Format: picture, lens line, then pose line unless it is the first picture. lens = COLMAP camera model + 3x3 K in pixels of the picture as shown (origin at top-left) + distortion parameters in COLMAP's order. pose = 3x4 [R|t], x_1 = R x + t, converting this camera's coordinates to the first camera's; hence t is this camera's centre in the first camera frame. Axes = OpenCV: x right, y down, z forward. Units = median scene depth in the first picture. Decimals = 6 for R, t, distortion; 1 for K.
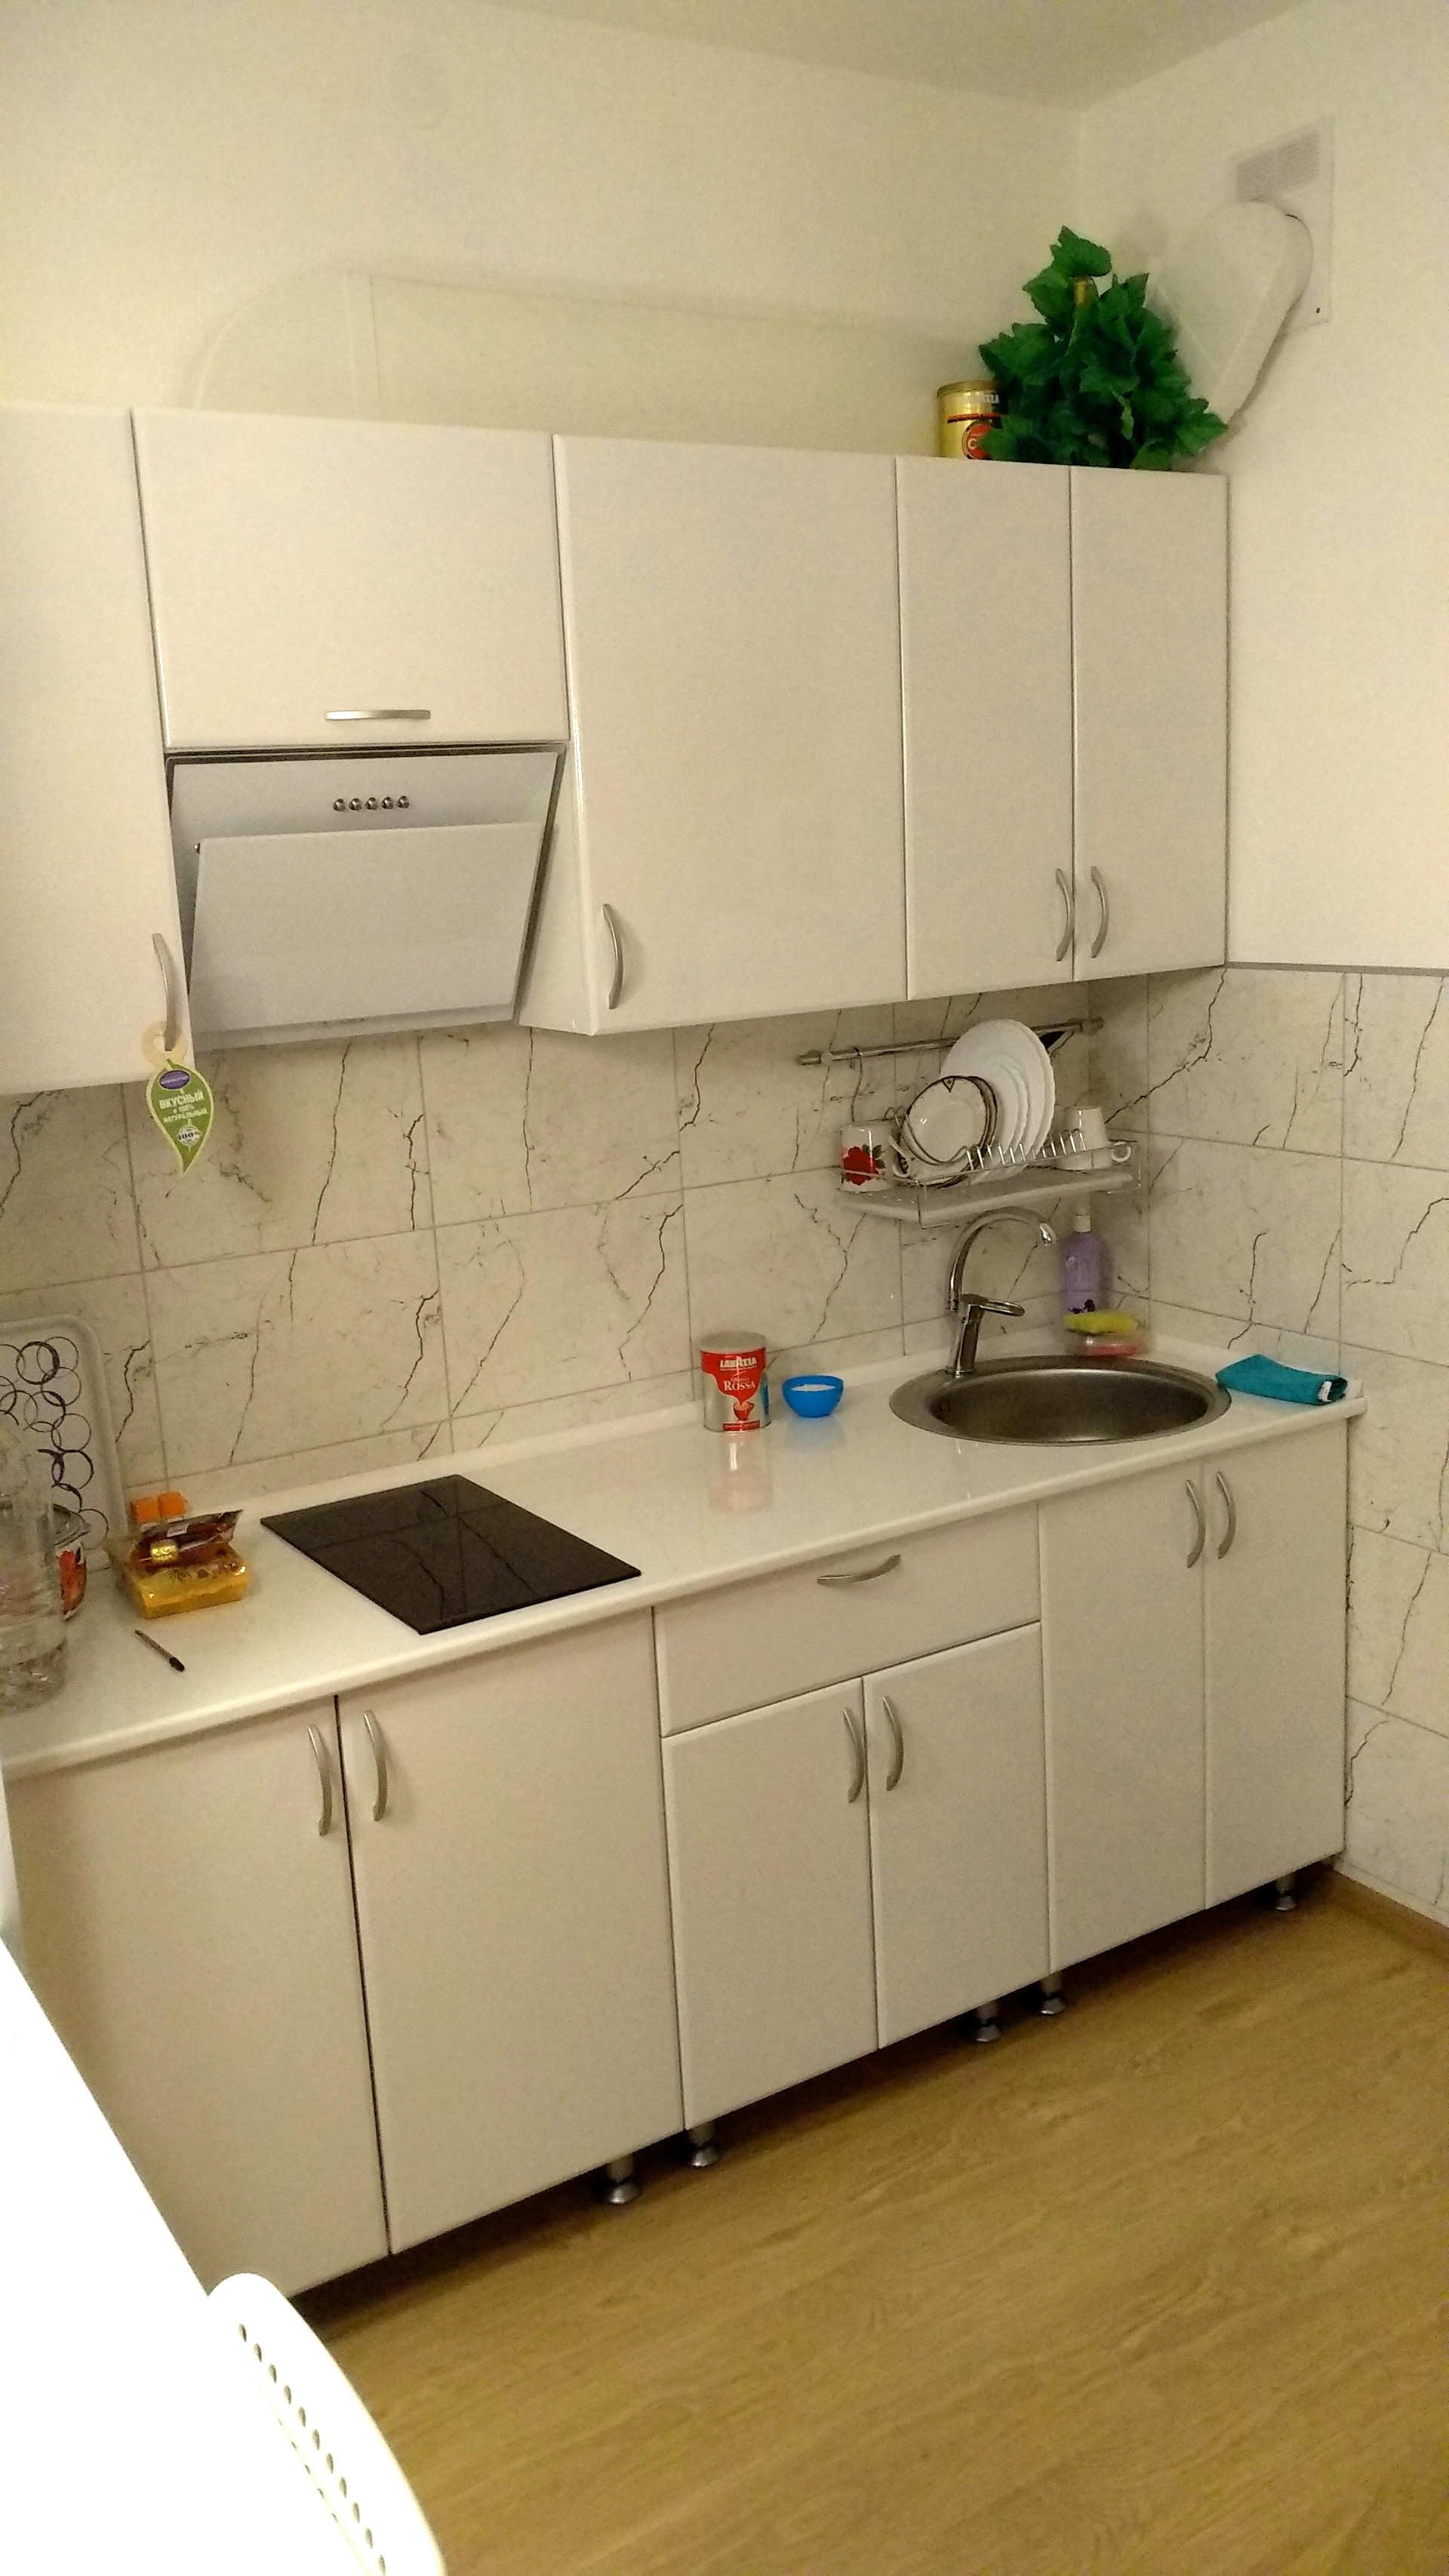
lens RADIAL K [[2102.2, 0, 725.4], [0, 2102.2, 1291.9], [0, 0, 1]] dist [0.076460, -0.188750]
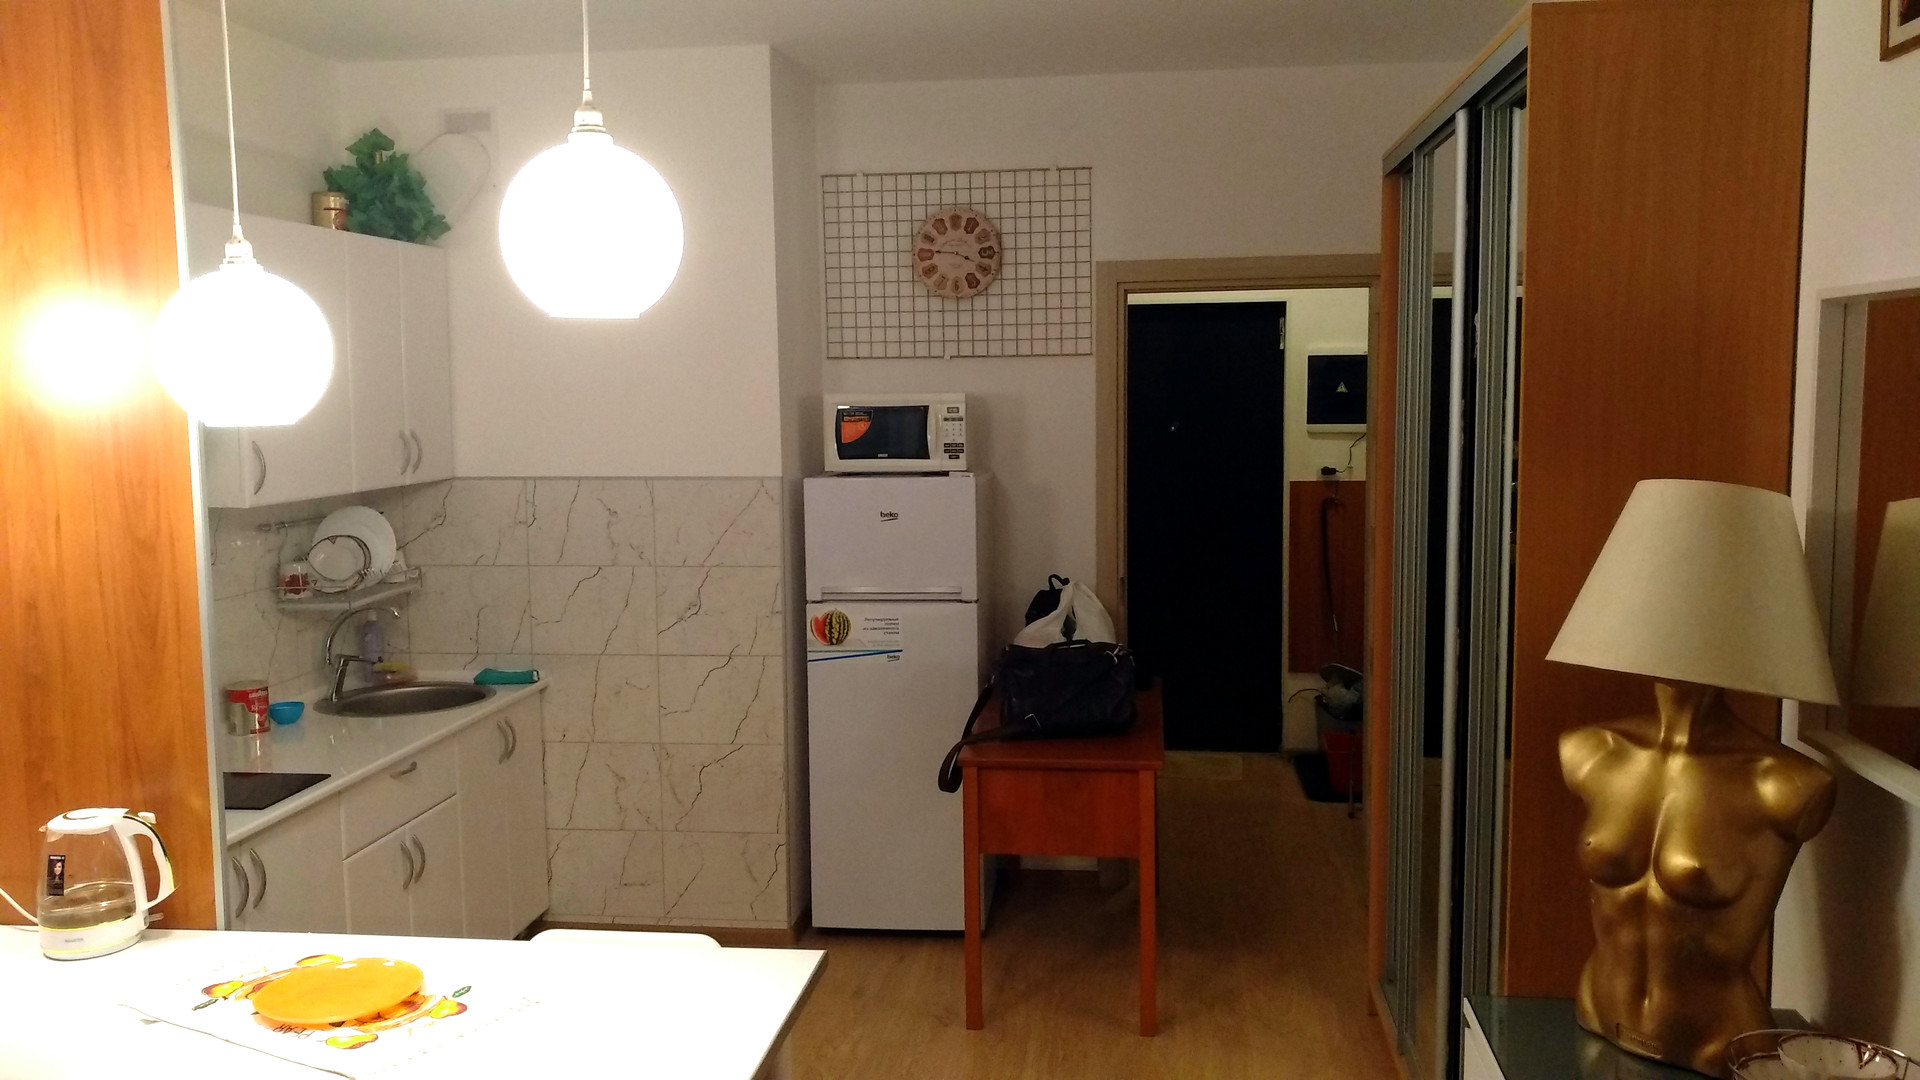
lens RADIAL K [[1566.9, 0, 991.7], [0, 1566.9, 533.9], [0, 0, 1]] dist [0.076460, -0.188750]
pose [[0.620530, -0.032538, 0.783507, -0.653712], [0.148086, 0.986024, -0.076335, 0.093823], [-0.770073, 0.163395, 0.616676, -0.338723]]
